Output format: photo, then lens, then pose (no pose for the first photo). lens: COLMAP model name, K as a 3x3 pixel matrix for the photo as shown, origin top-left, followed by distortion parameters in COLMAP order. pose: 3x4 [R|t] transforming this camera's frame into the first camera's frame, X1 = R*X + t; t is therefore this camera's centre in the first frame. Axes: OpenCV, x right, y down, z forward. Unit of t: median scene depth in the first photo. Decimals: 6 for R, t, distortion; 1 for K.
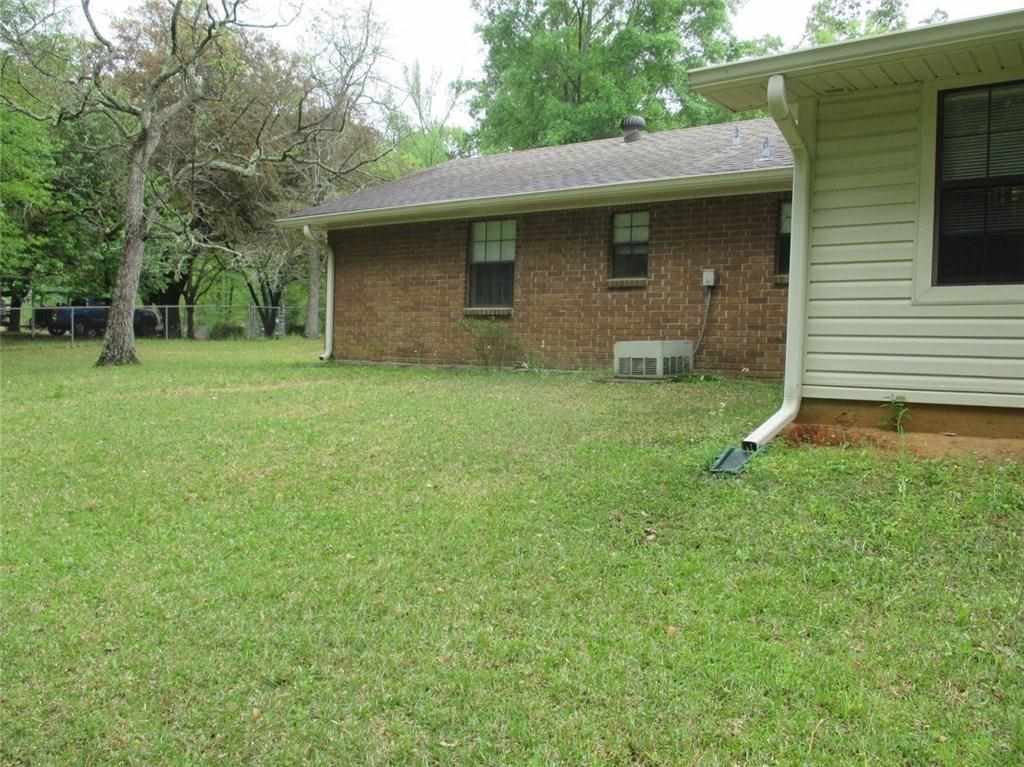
lens RADIAL K [[860.7, 0, 512.2], [0, 860.7, 381.3], [0, 0, 1]] dist [0.004825, 0.000972]
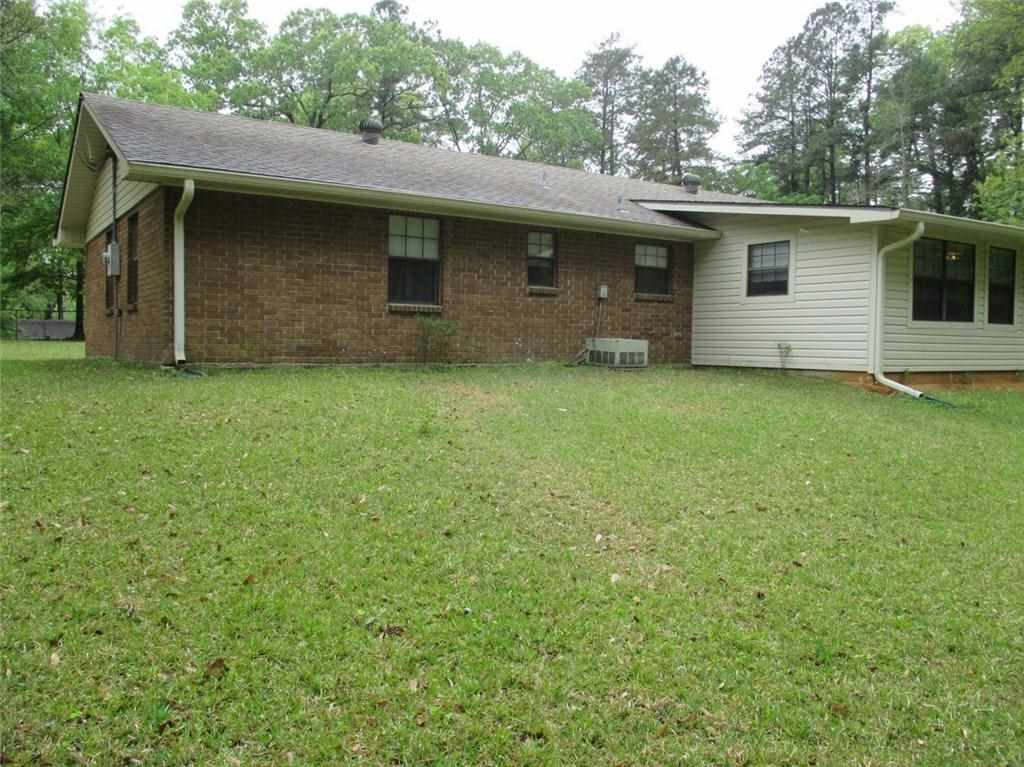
lens RADIAL K [[860.7, 0, 512.5], [0, 860.7, 383.5], [0, 0, 1]] dist [0.004825, 0.000972]
pose [[0.360932, -0.057597, 0.930812, -0.929647], [0.035221, 0.998221, 0.048111, -0.038768], [-0.931927, 0.015419, 0.362318, 0.543162]]
